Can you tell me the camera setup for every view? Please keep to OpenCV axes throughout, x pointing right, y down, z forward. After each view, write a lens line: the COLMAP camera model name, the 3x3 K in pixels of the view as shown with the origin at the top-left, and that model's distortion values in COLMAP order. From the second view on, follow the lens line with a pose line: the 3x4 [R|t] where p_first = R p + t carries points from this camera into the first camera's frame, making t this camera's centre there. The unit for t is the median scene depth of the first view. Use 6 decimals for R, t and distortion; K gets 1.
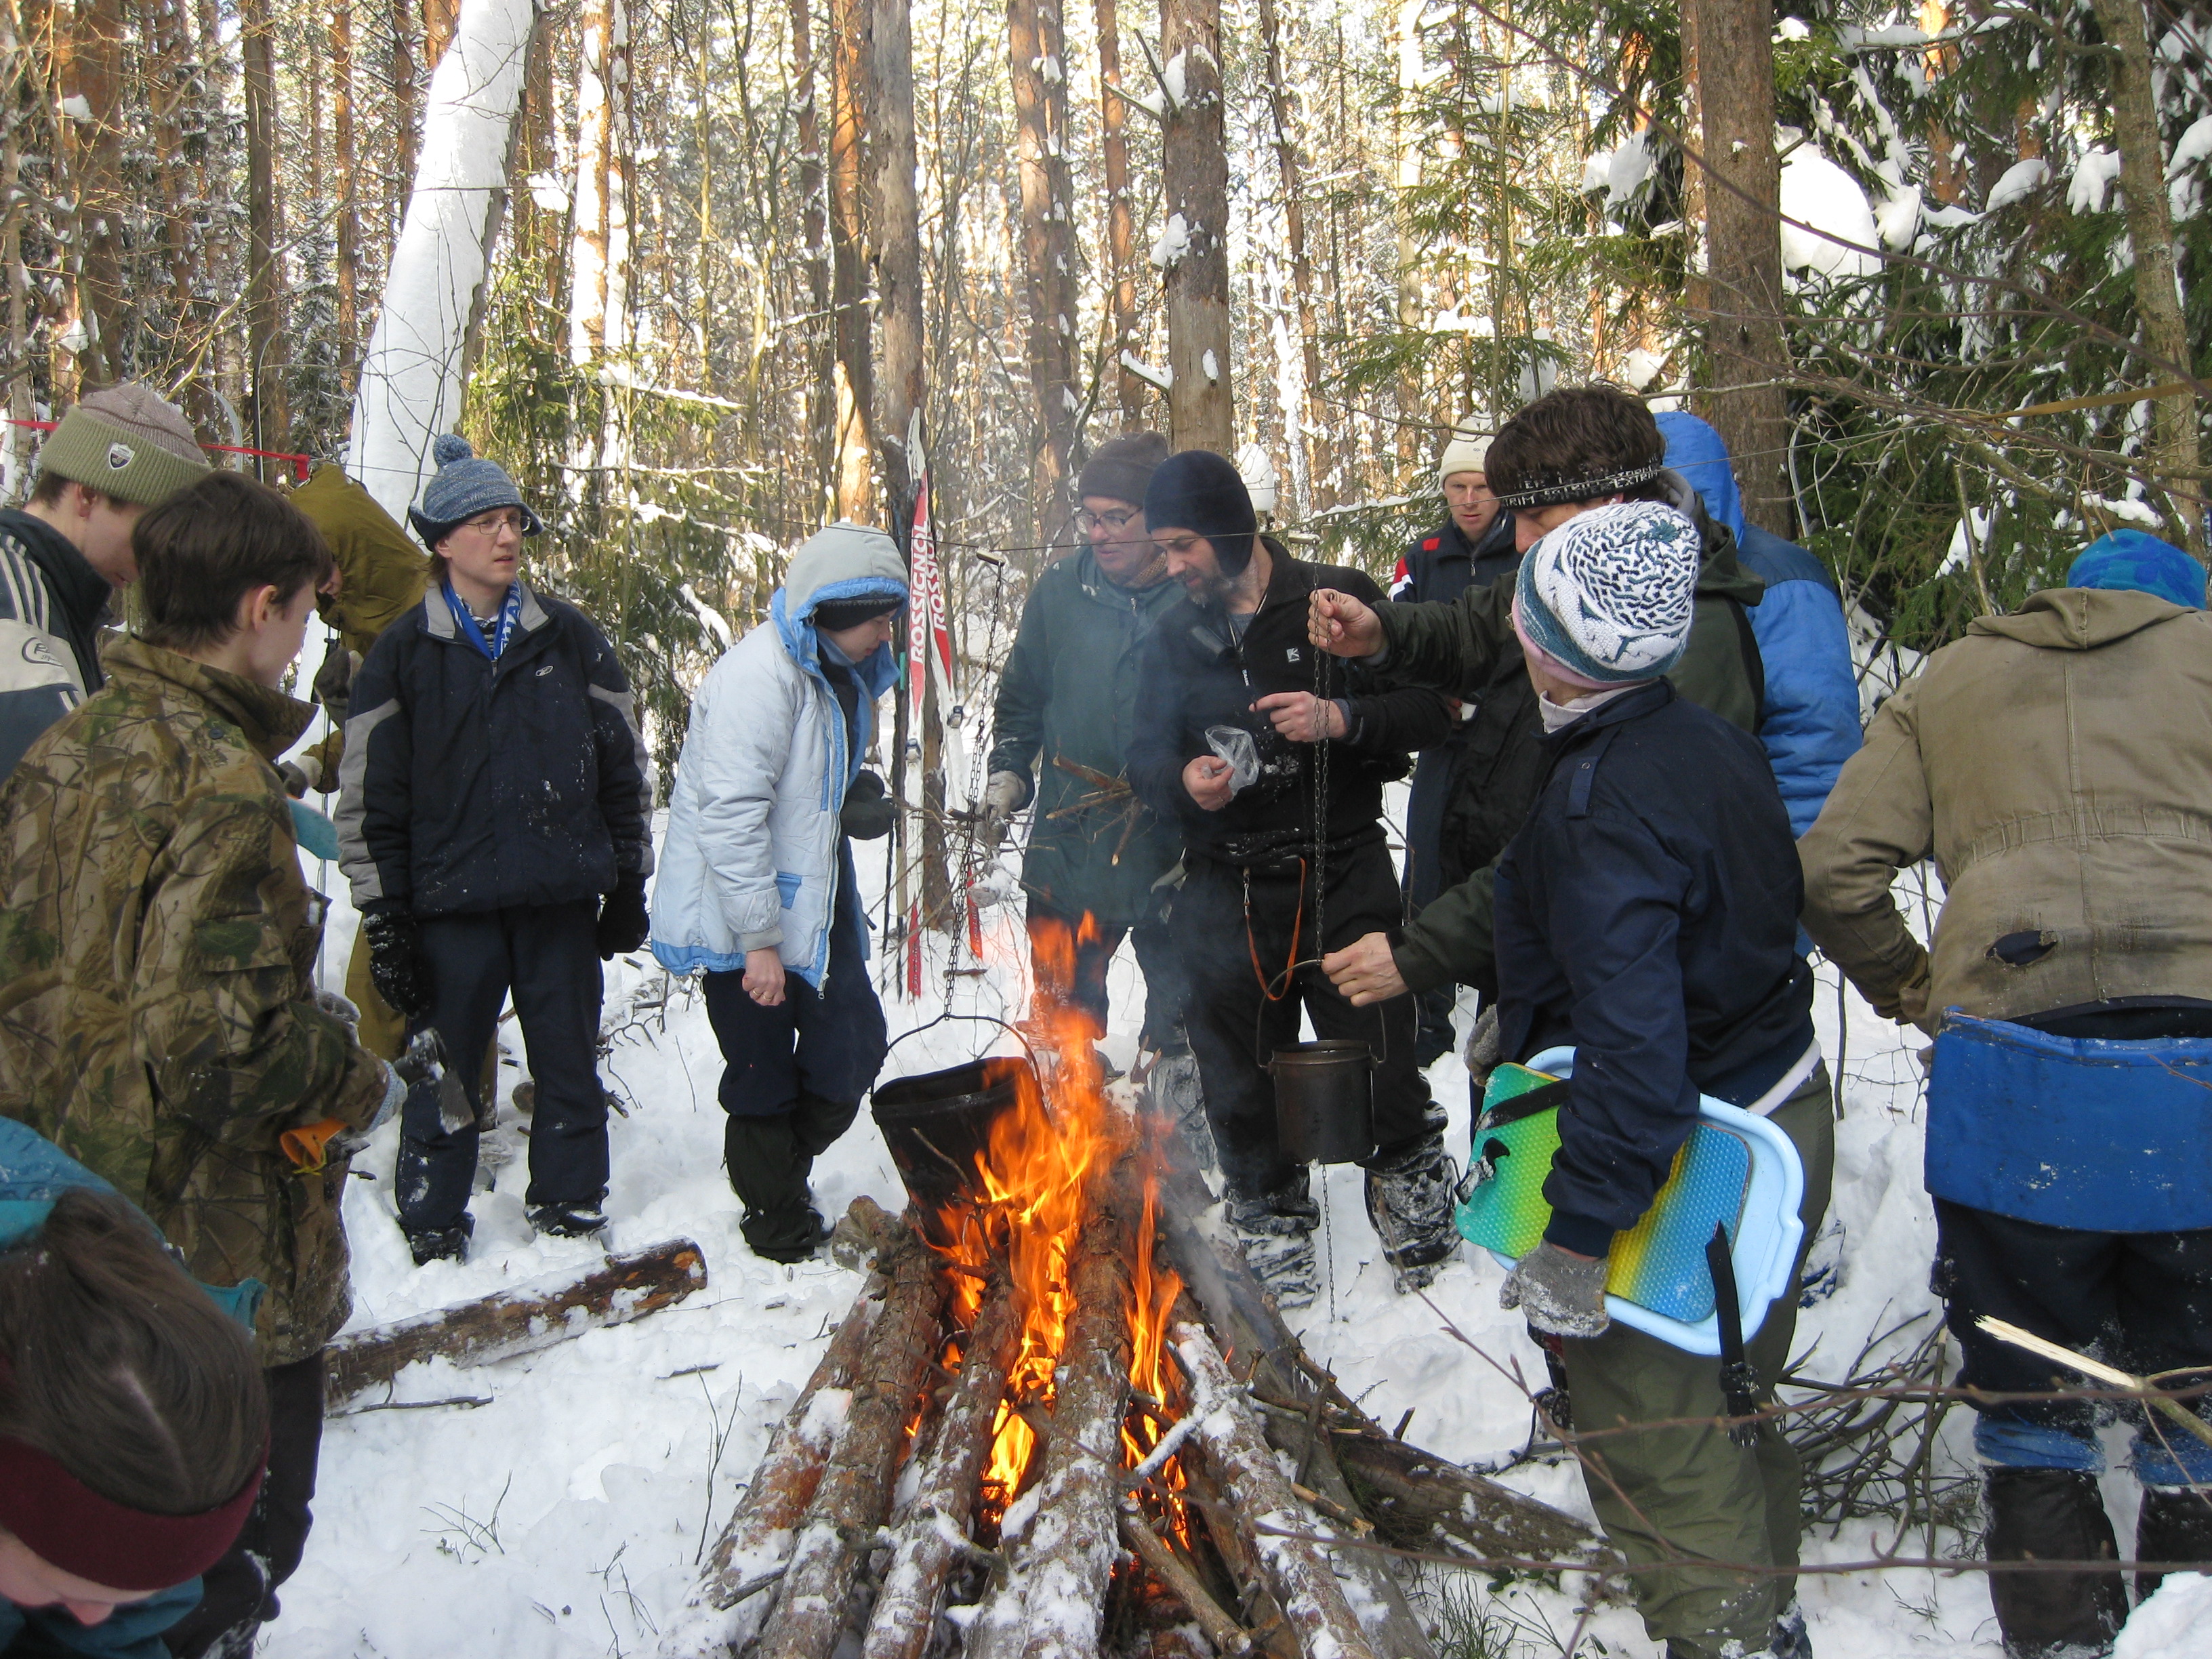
lens RADIAL K [[2427.8, 0, 1079.2], [0, 2427.8, 793.3], [0, 0, 1]] dist [-0.179301, 0.154192]
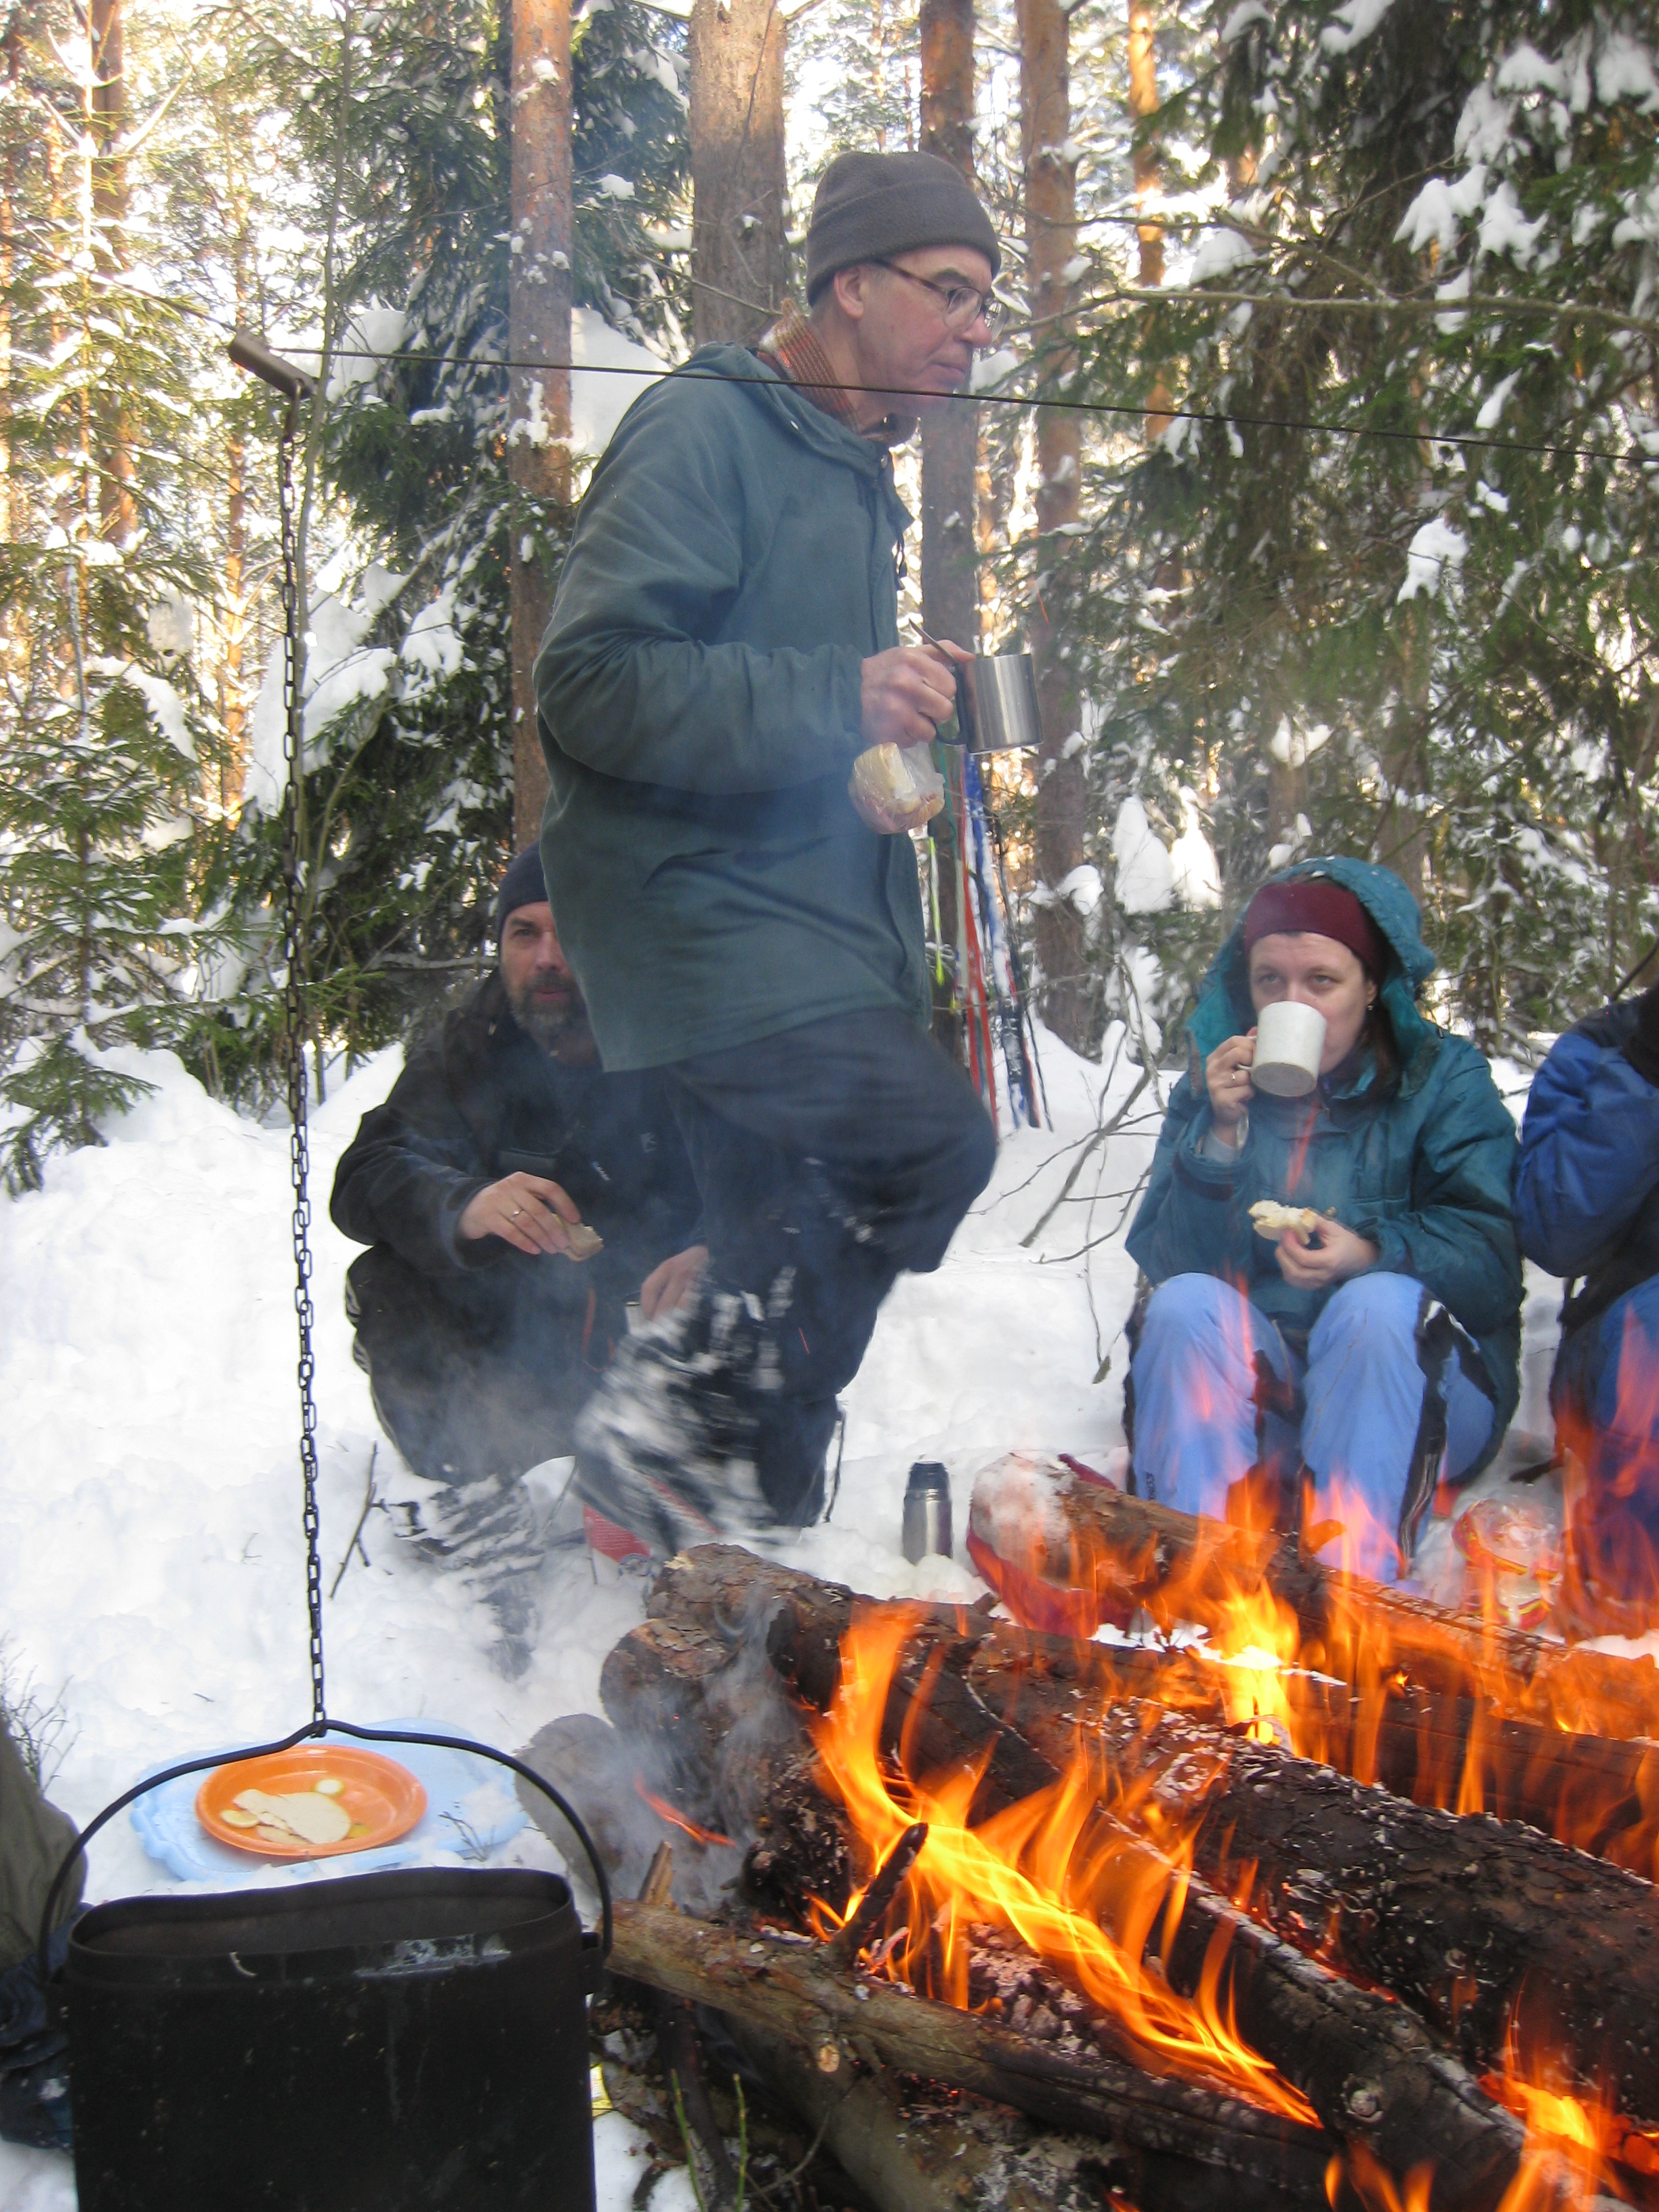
lens RADIAL K [[2427.8, 0, 835.0], [0, 2427.8, 1090.4], [0, 0, 1]] dist [-0.179301, 0.154192]
pose [[0.811153, 0.020910, 0.584461, -0.118704], [0.020048, 0.997779, -0.063521, 0.051506], [-0.584491, 0.063243, 0.808932, 0.275180]]
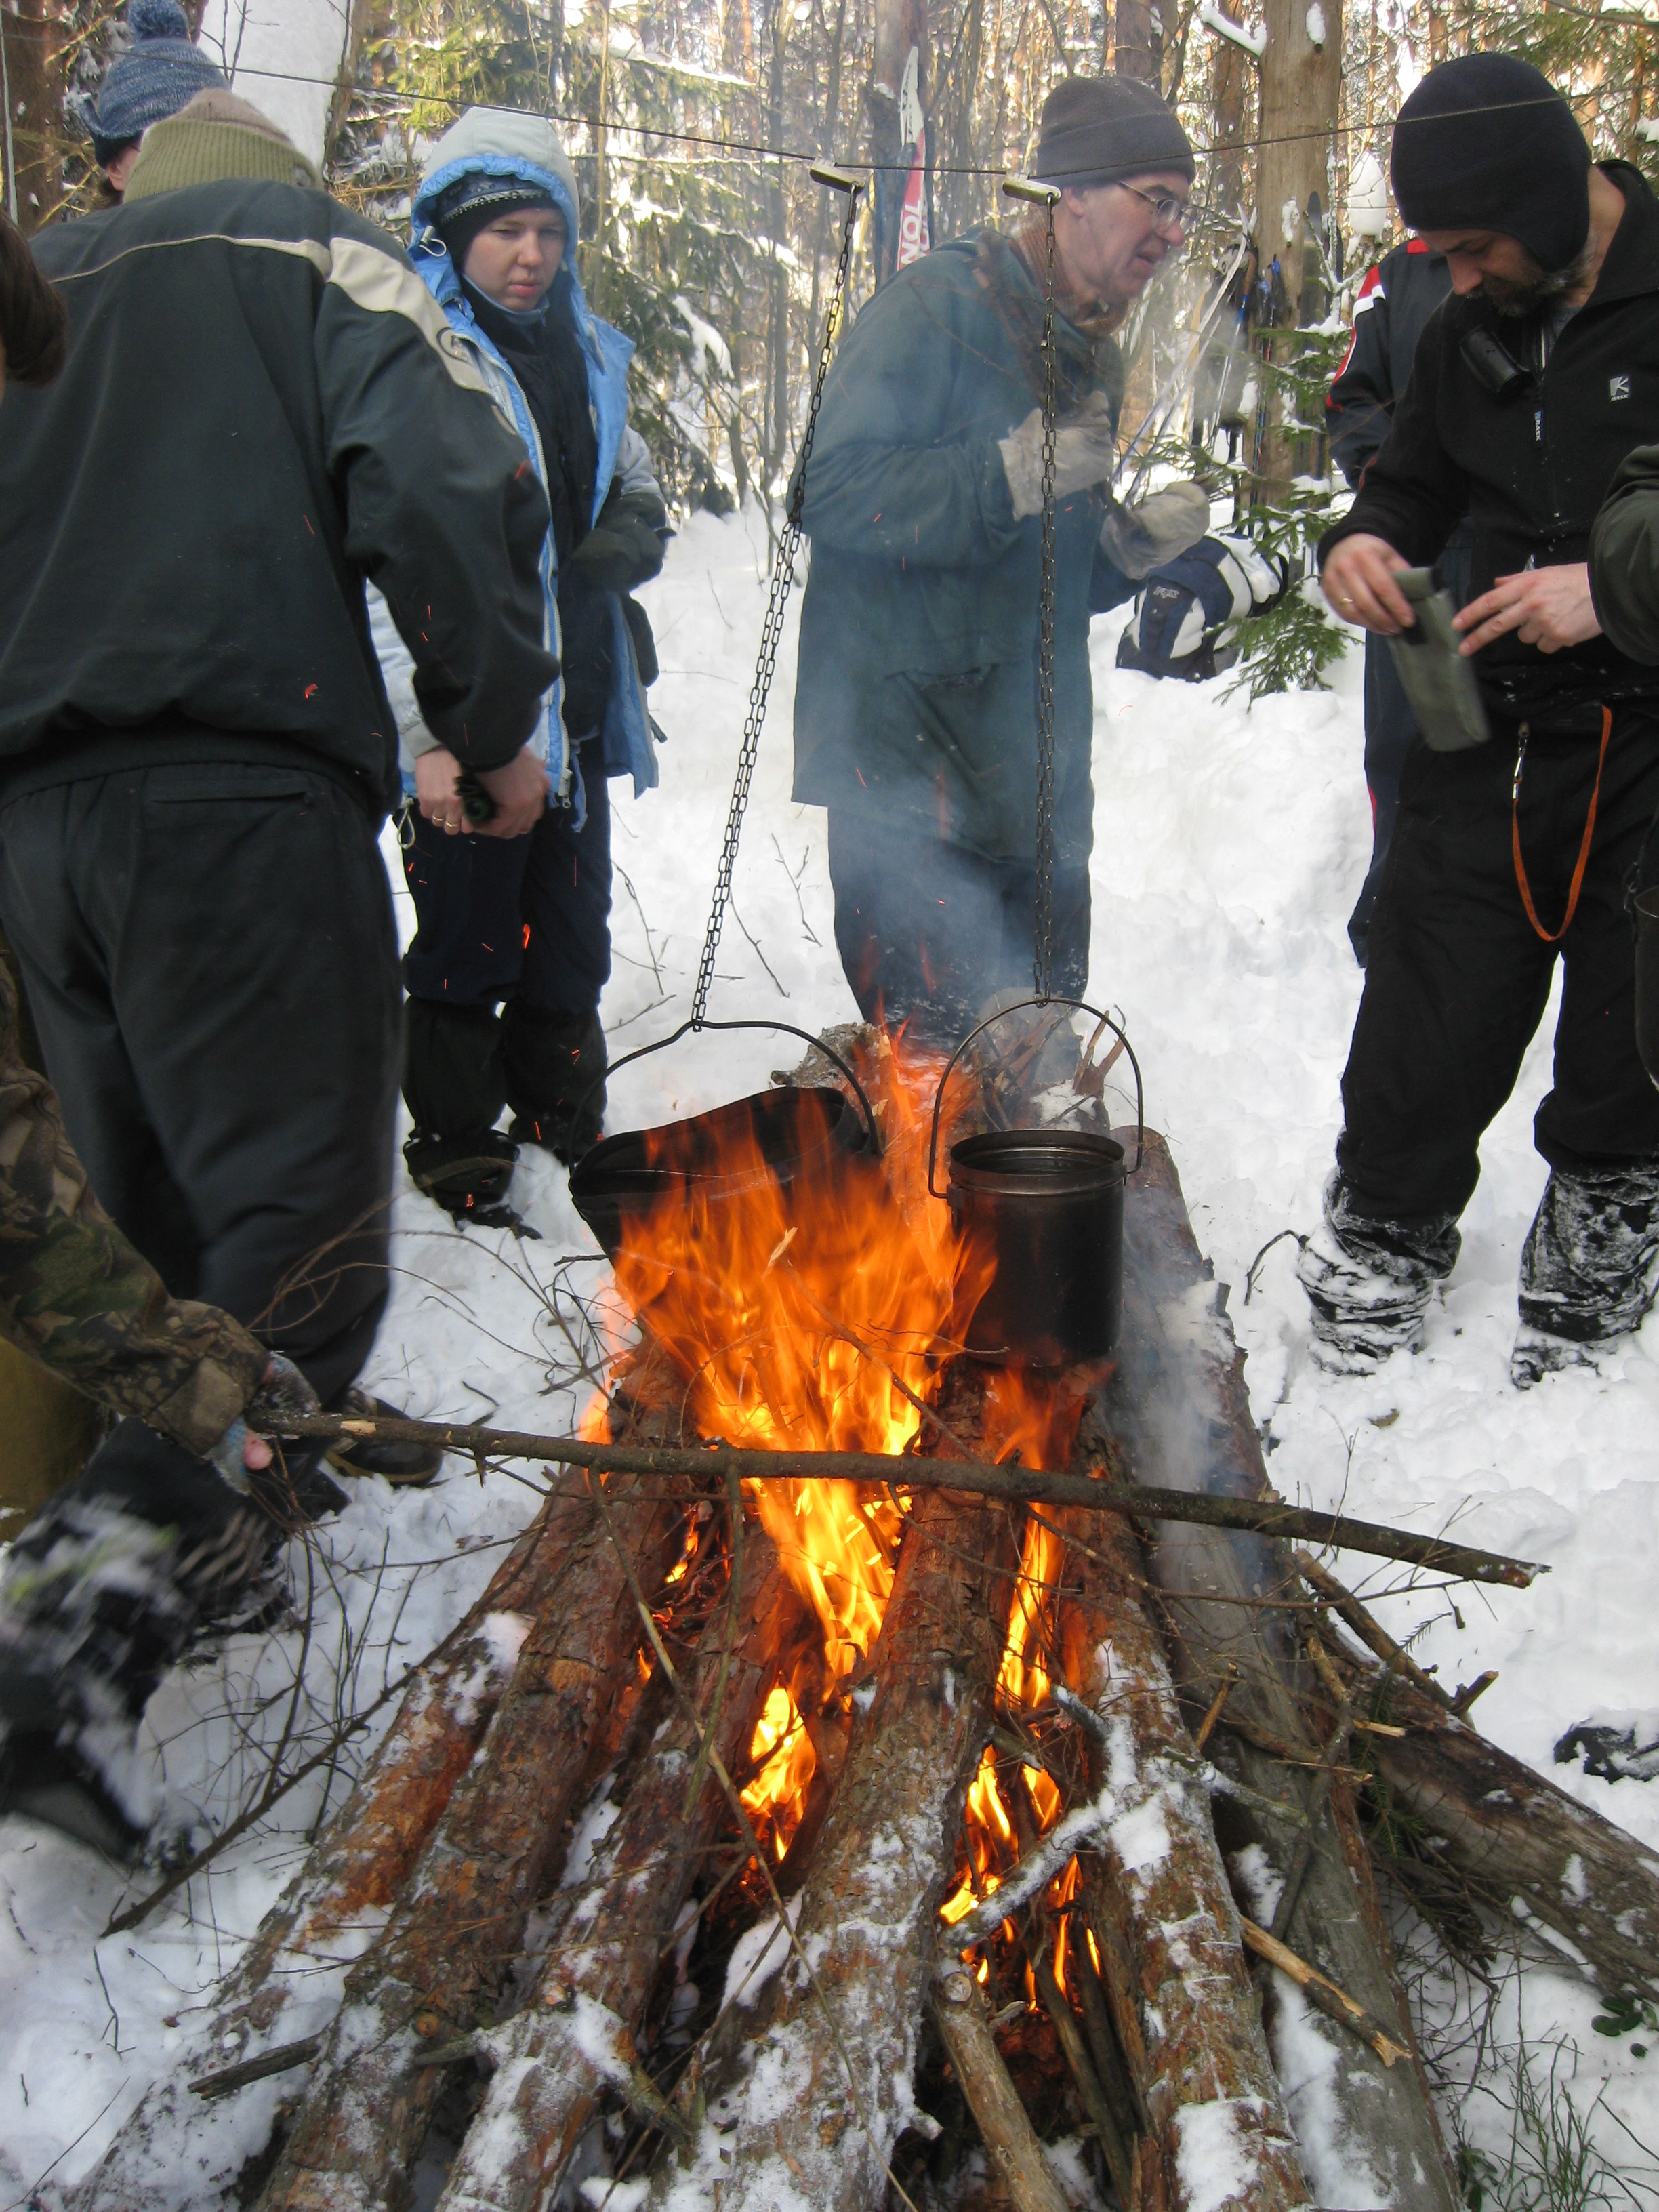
lens RADIAL K [[2417.9, 0, 840.2], [0, 2417.9, 1109.7], [0, 0, 1]] dist [-0.179951, 0.161511]
pose [[0.990716, 0.072087, -0.115260, 0.013707], [-0.043772, 0.971833, 0.231571, -0.004399], [0.128706, -0.224376, 0.965966, 0.171903]]
